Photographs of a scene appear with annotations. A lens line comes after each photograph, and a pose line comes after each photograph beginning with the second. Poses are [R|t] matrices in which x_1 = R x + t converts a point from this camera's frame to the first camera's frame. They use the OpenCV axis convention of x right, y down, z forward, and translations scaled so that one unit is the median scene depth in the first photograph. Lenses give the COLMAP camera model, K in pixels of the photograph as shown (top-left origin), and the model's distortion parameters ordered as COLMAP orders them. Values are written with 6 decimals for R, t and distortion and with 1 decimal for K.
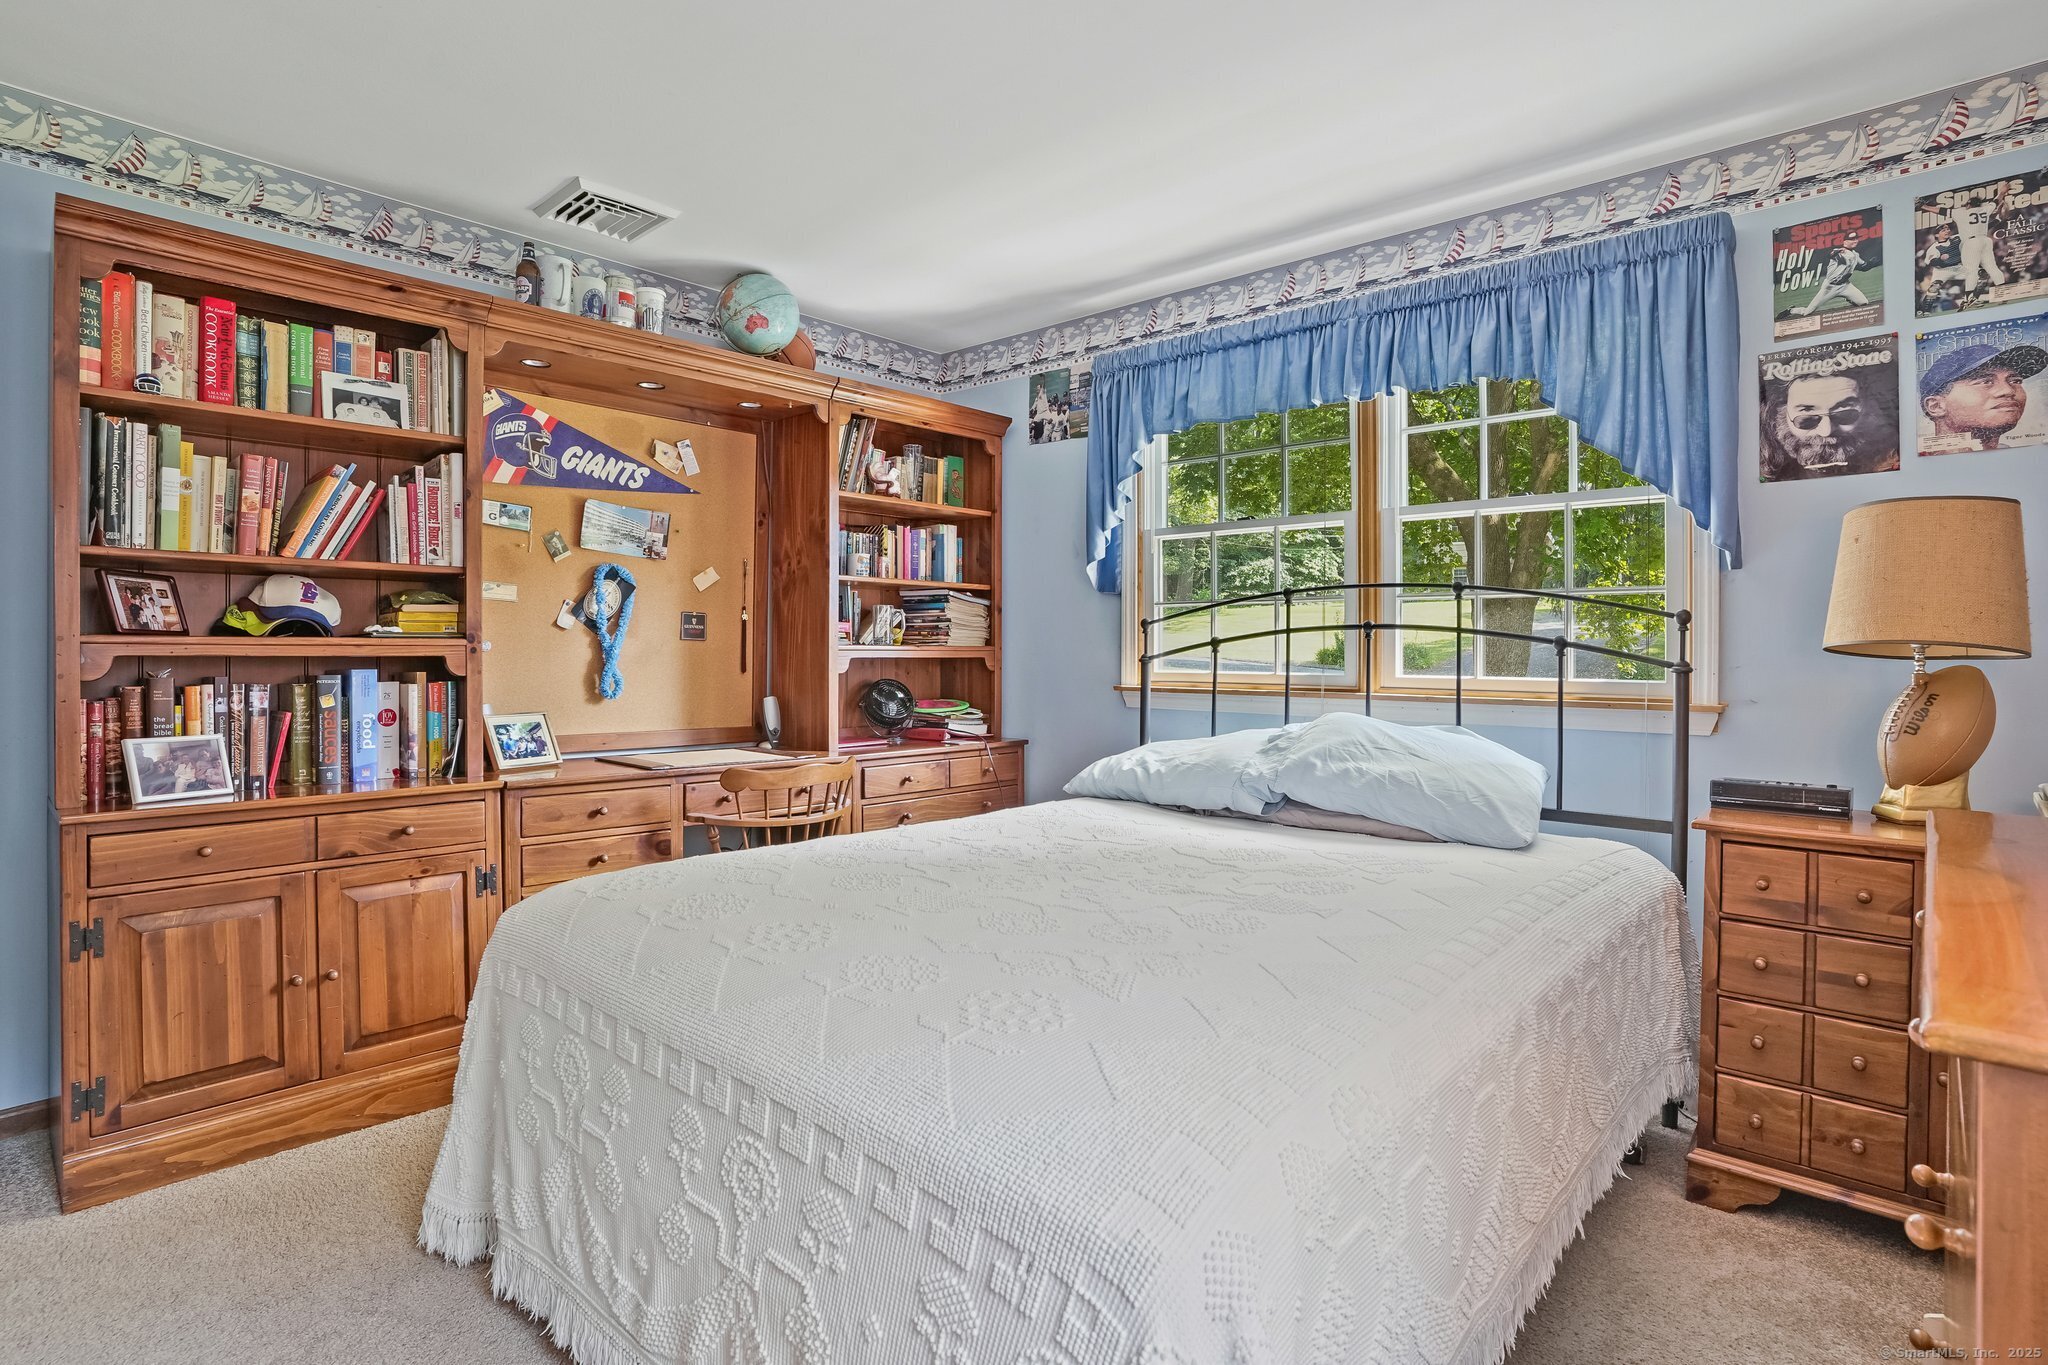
lens RADIAL K [[1001.3, 0, 1029.3], [0, 1001.3, 641.3], [0, 0, 1]] dist [-0.068921, 0.029451]
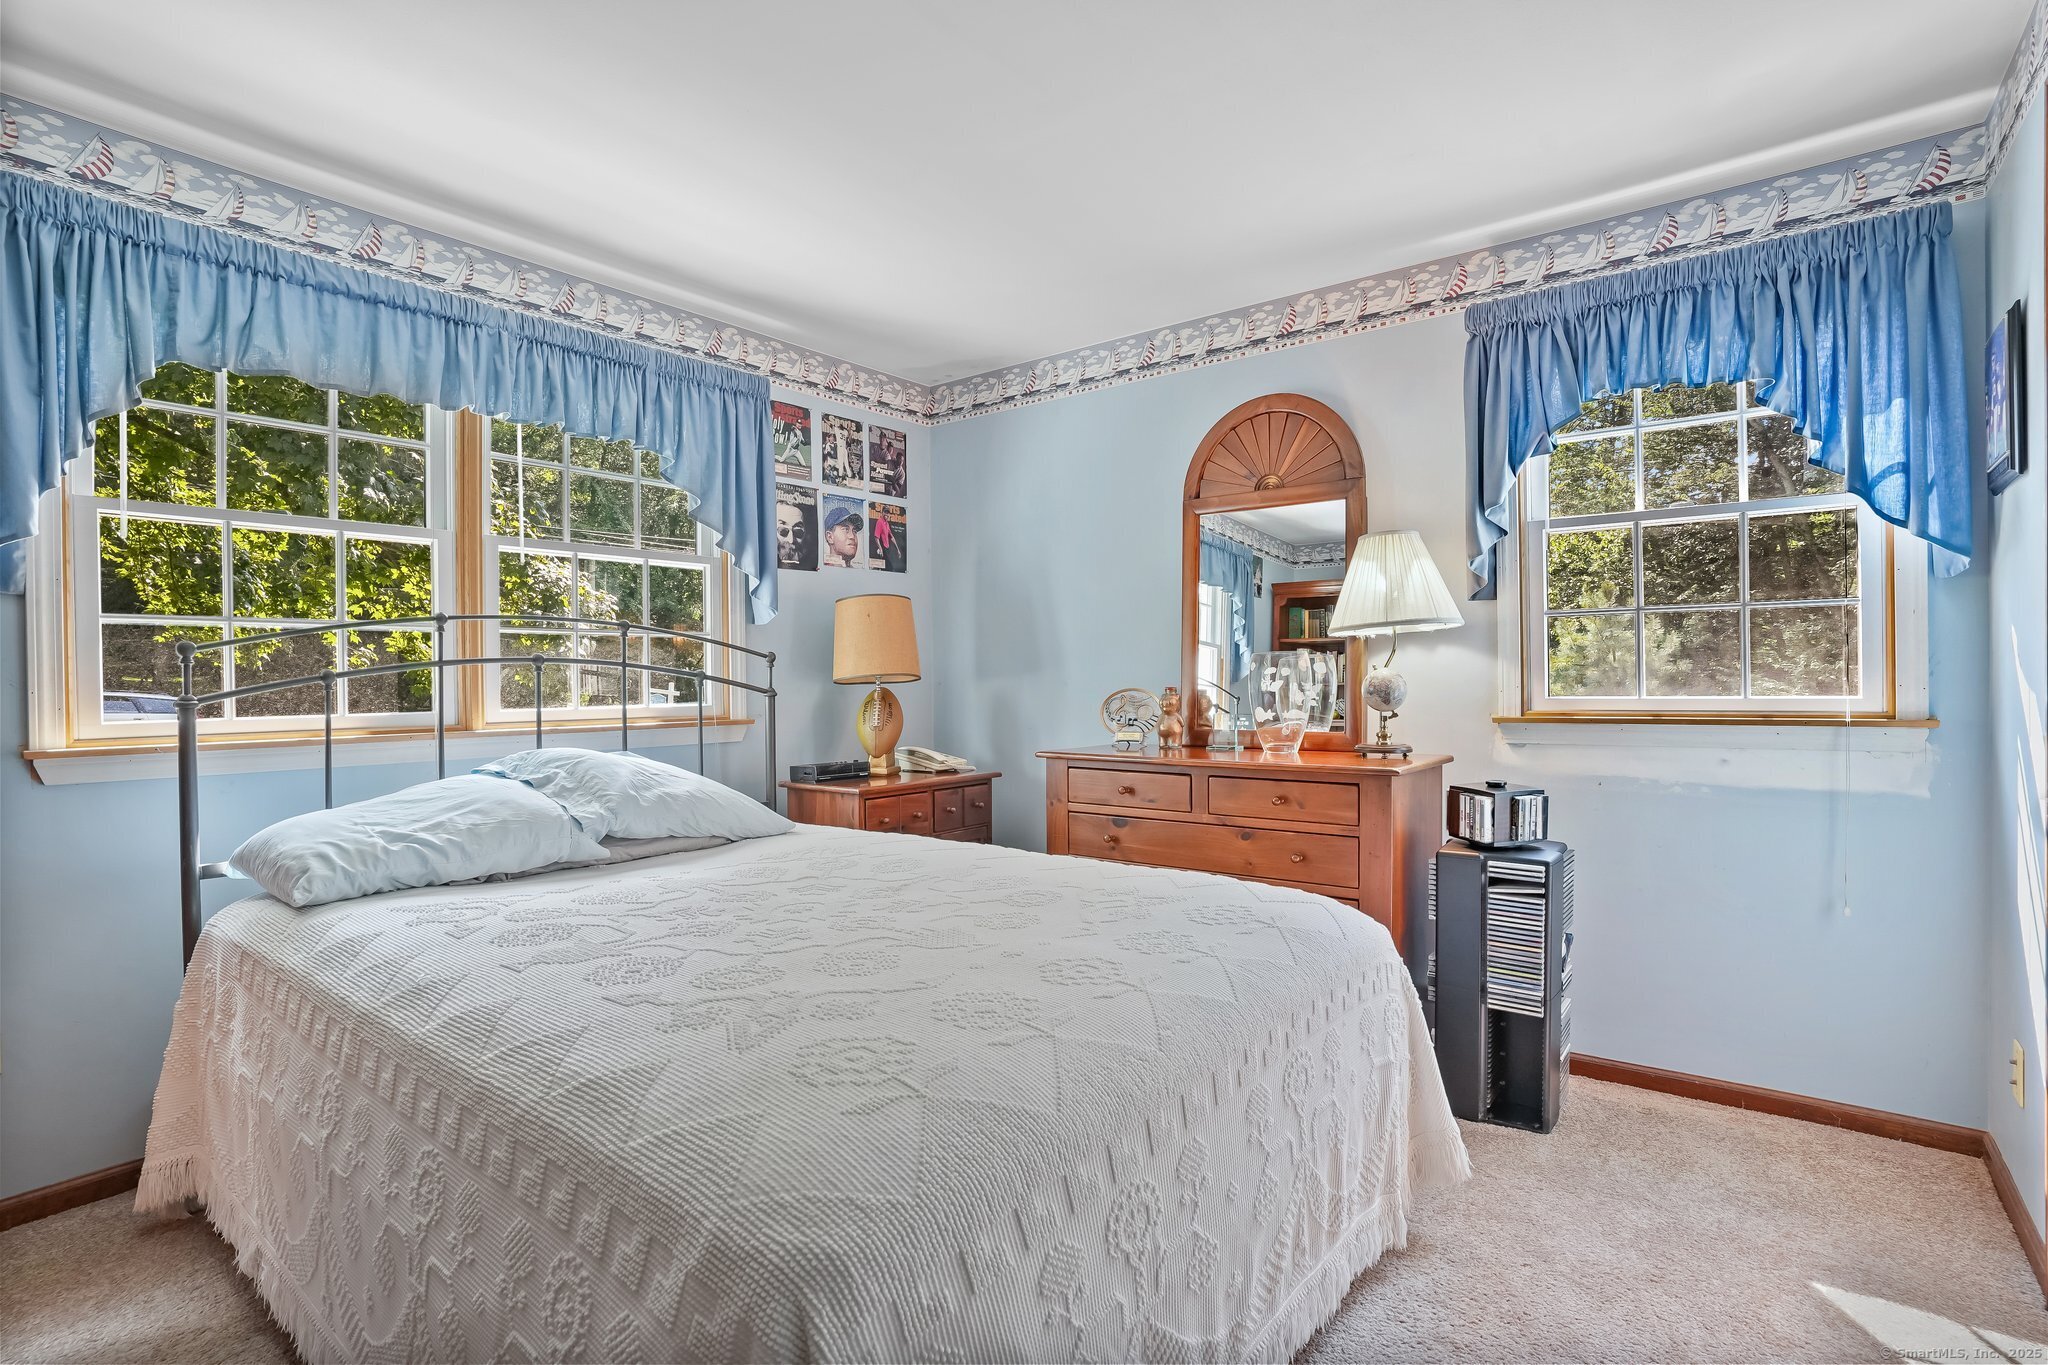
lens RADIAL K [[1002.5, 0, 1024.0], [0, 1002.5, 682.5], [0, 0, 1]] dist [-0.066228, 0.029346]
pose [[-0.069601, -0.009684, 0.997528, -0.830602], [0.003900, 0.999943, 0.009980, -0.000571], [-0.997567, 0.004585, -0.069560, 0.743592]]
